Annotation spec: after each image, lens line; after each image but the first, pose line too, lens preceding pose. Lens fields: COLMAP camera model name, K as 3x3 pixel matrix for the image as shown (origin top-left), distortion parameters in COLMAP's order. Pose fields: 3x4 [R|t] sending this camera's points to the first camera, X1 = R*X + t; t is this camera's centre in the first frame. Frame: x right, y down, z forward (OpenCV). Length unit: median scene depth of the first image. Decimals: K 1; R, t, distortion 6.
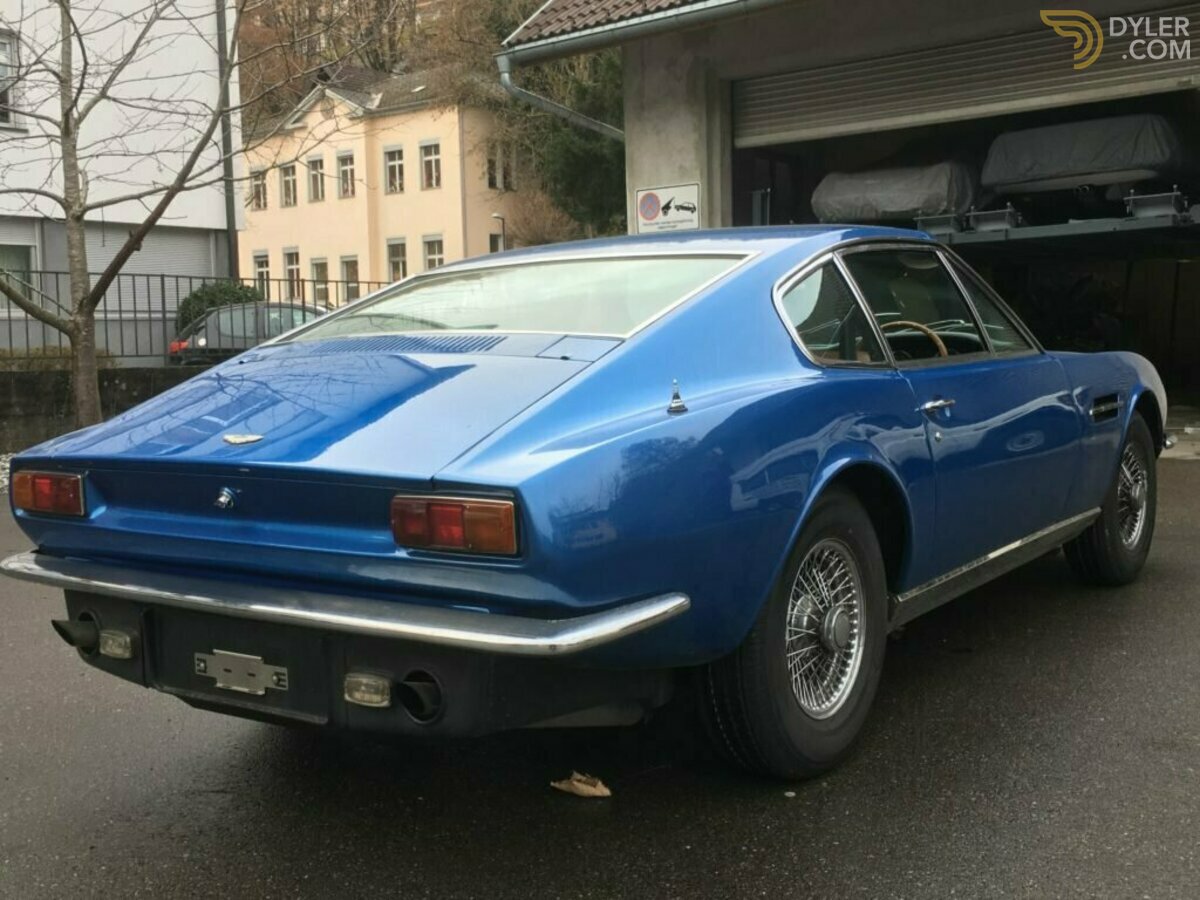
lens RADIAL K [[1330.8, 0, 600.7], [0, 1330.8, 449.8], [0, 0, 1]] dist [0.010261, 0.000000]
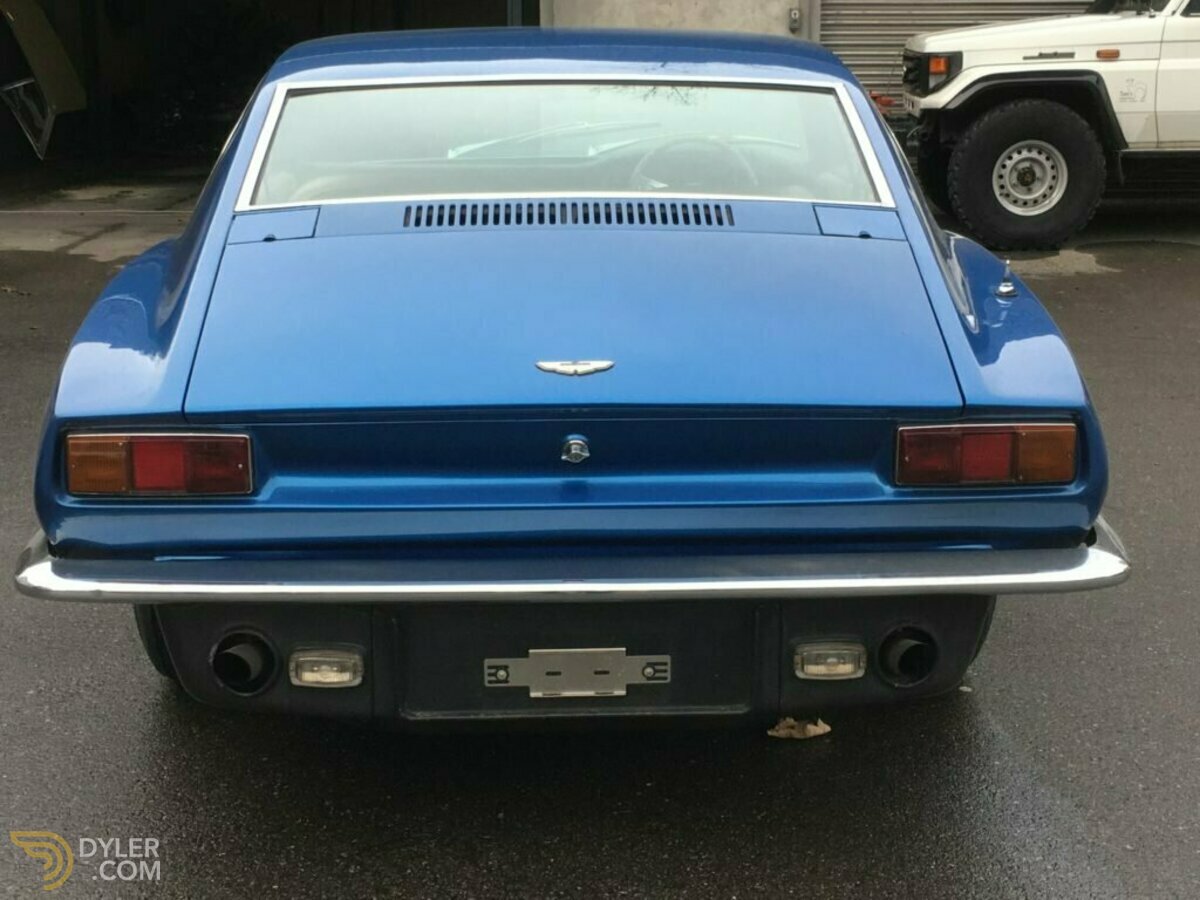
lens RADIAL K [[1746.5, 0, 600.2], [0, 1746.5, 450.3], [0, 0, 1]] dist [0.006432, 0.000000]
pose [[0.805542, -0.115060, 0.581260, -0.843187], [0.037498, 0.988898, 0.143786, -0.103533], [-0.591351, -0.094029, 0.800913, 0.210219]]
